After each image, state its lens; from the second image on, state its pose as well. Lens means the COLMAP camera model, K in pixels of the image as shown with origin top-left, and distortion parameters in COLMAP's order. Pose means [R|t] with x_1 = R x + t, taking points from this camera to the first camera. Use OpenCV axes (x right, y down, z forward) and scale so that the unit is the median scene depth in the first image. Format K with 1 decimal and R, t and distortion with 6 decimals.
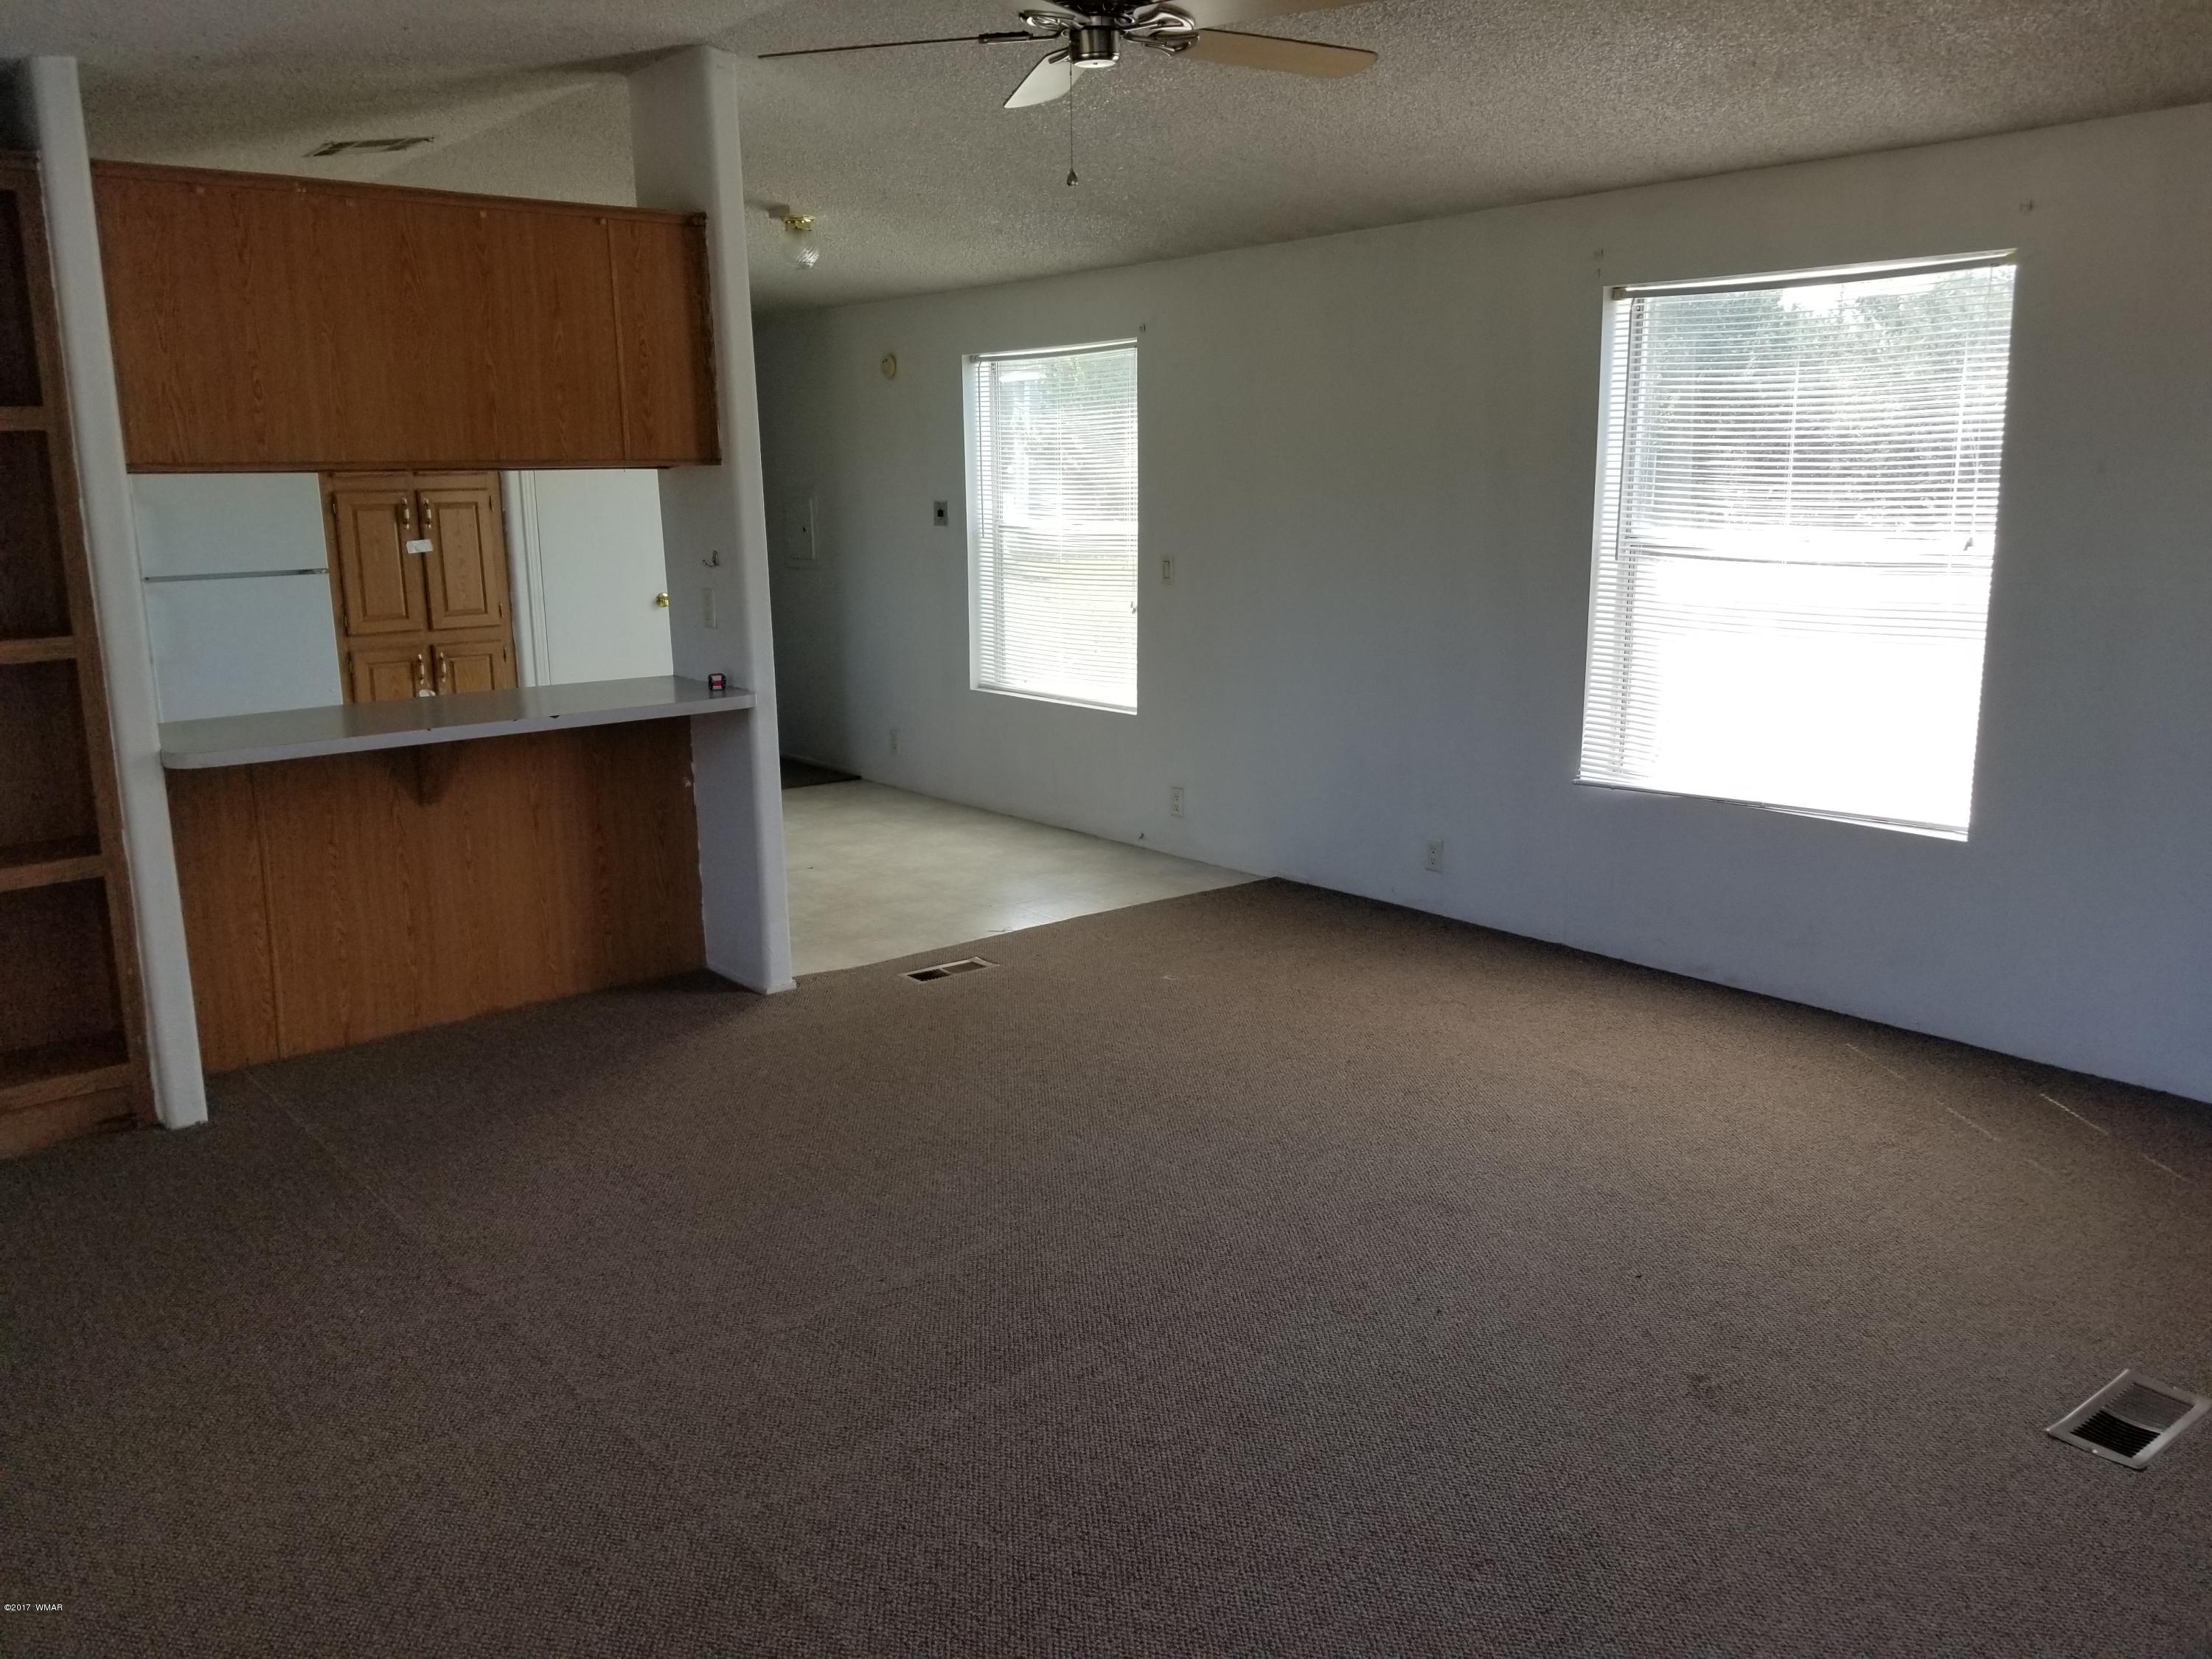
lens RADIAL K [[1701.5, 0, 1106.0], [0, 1701.5, 829.5], [0, 0, 1]] dist [0.002238, 0.001884]
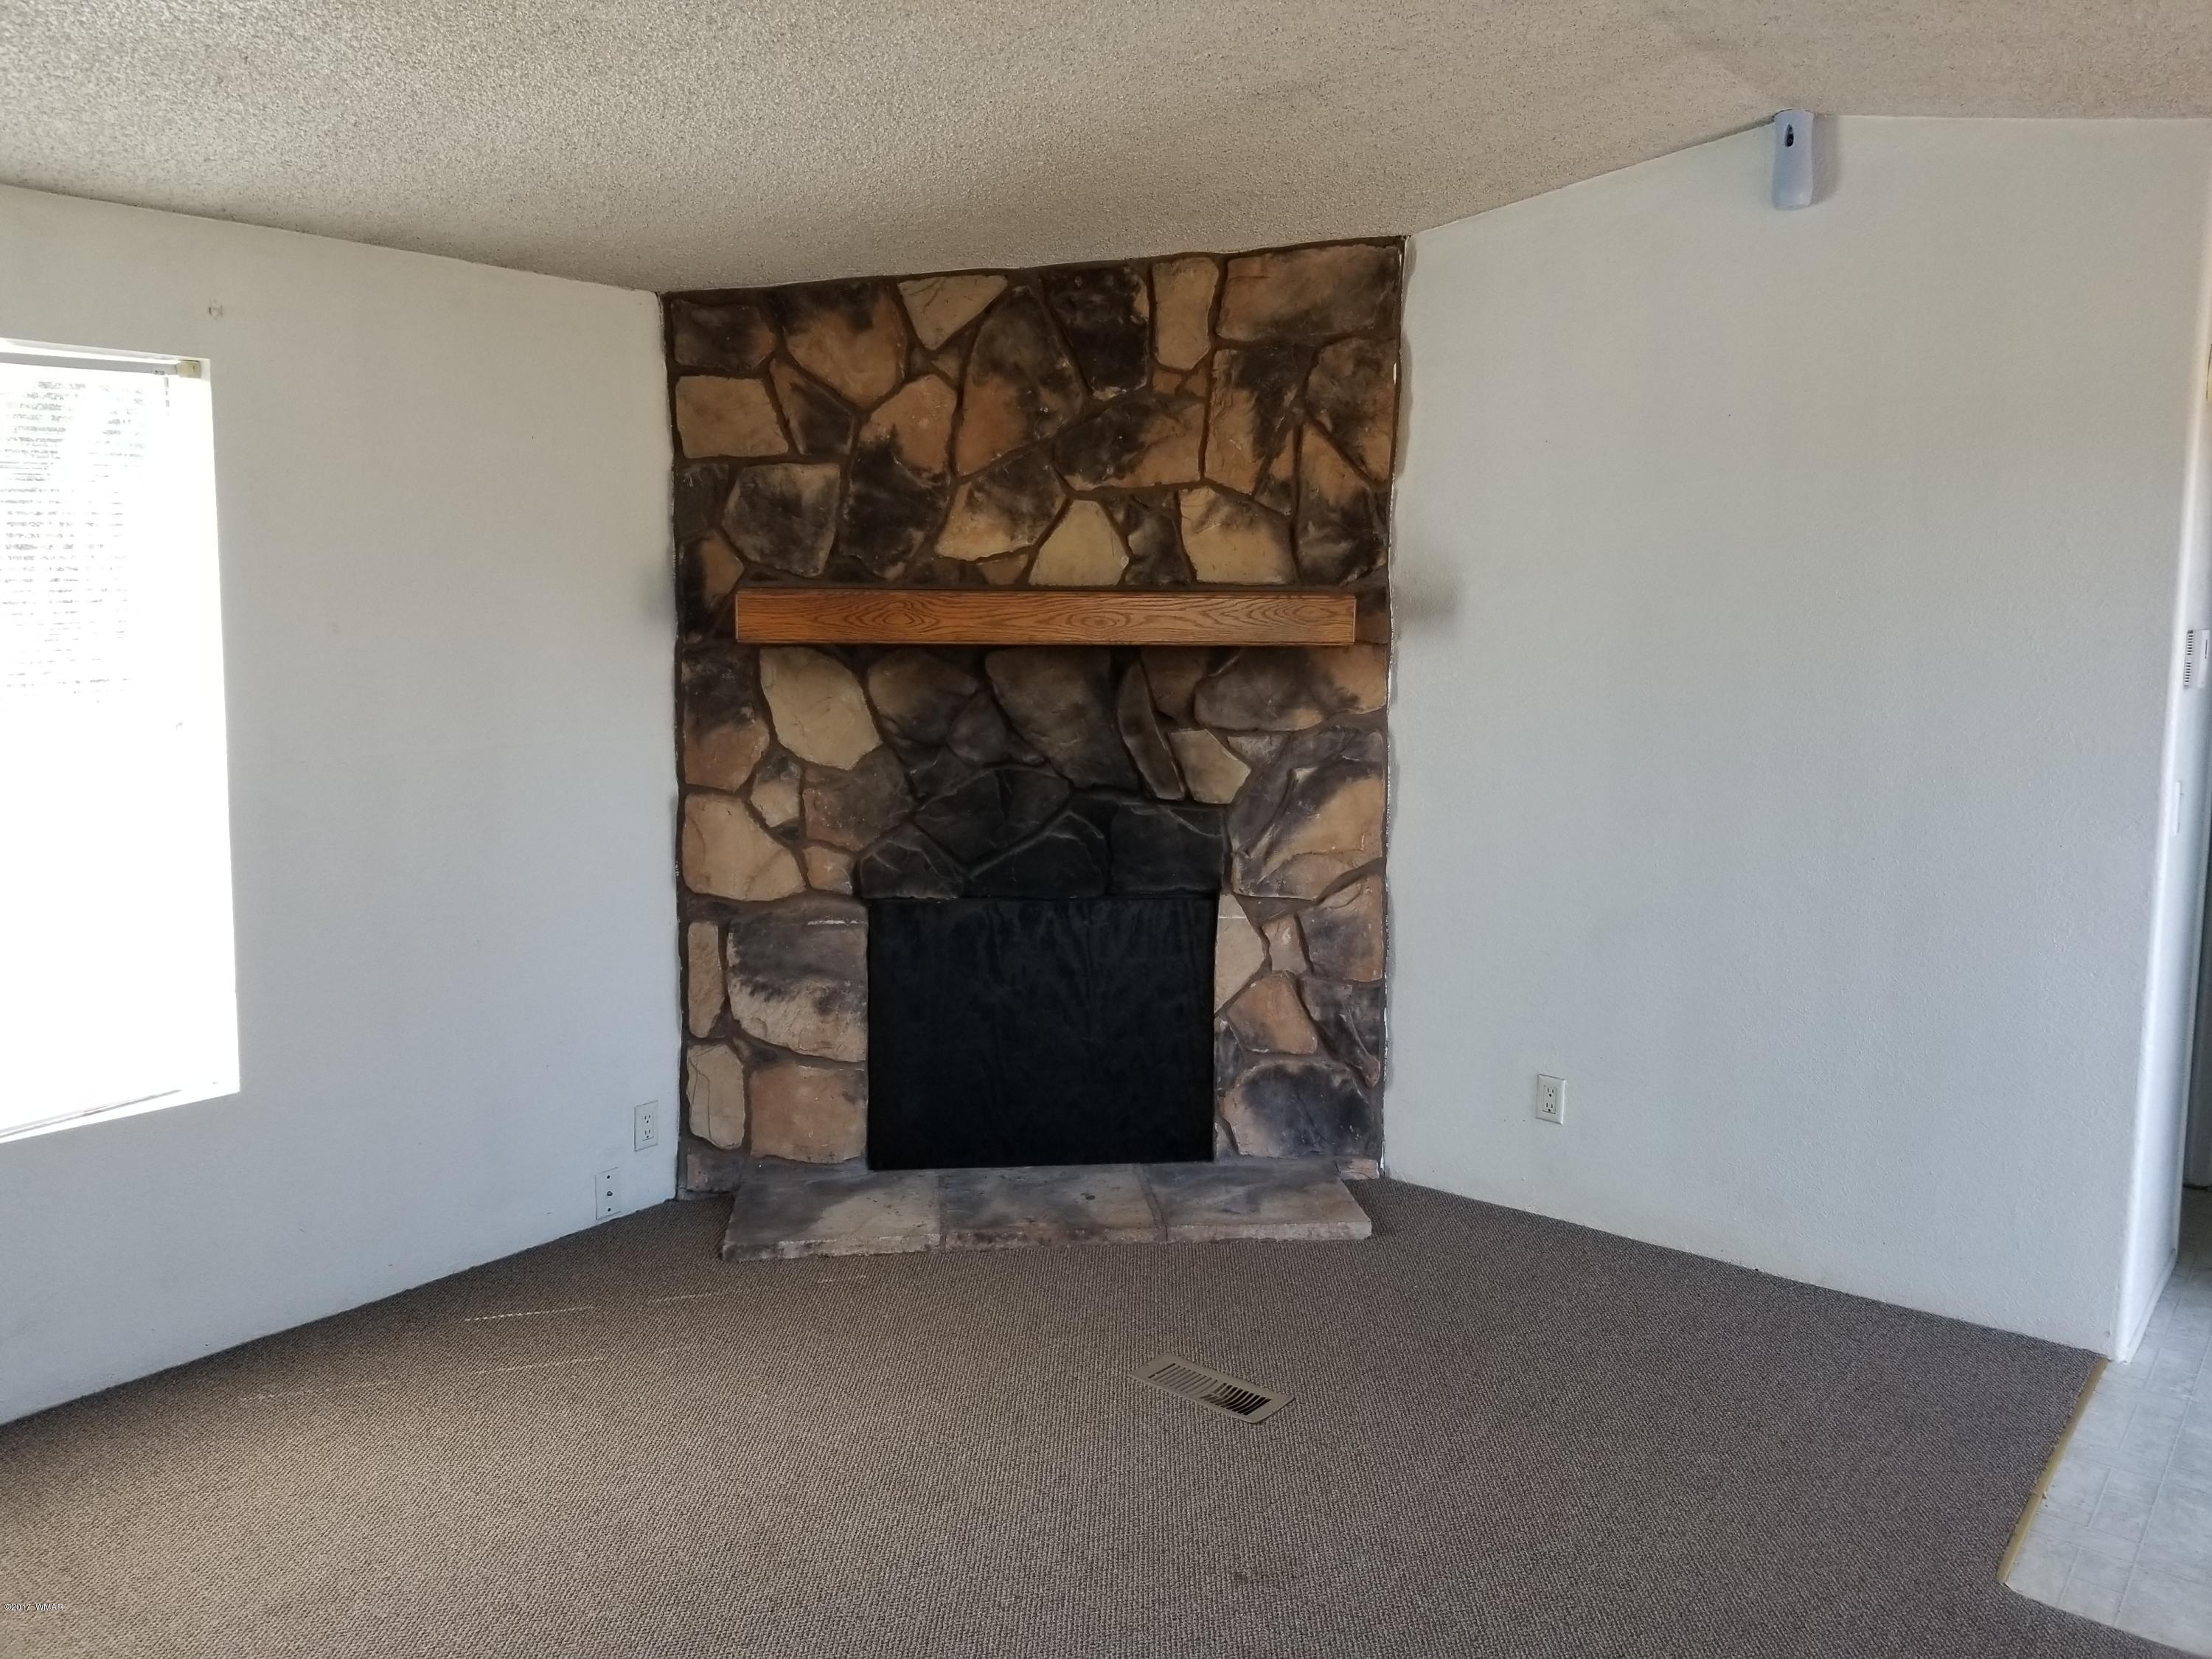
lens RADIAL K [[1701.5, 0, 1106.0], [0, 1701.5, 829.5], [0, 0, 1]] dist [0.002238, 0.001884]
pose [[-0.191620, -0.136398, 0.971945, -0.345768], [0.190086, 0.966388, 0.173094, -0.181581], [-0.962886, 0.217921, -0.159252, 0.737570]]
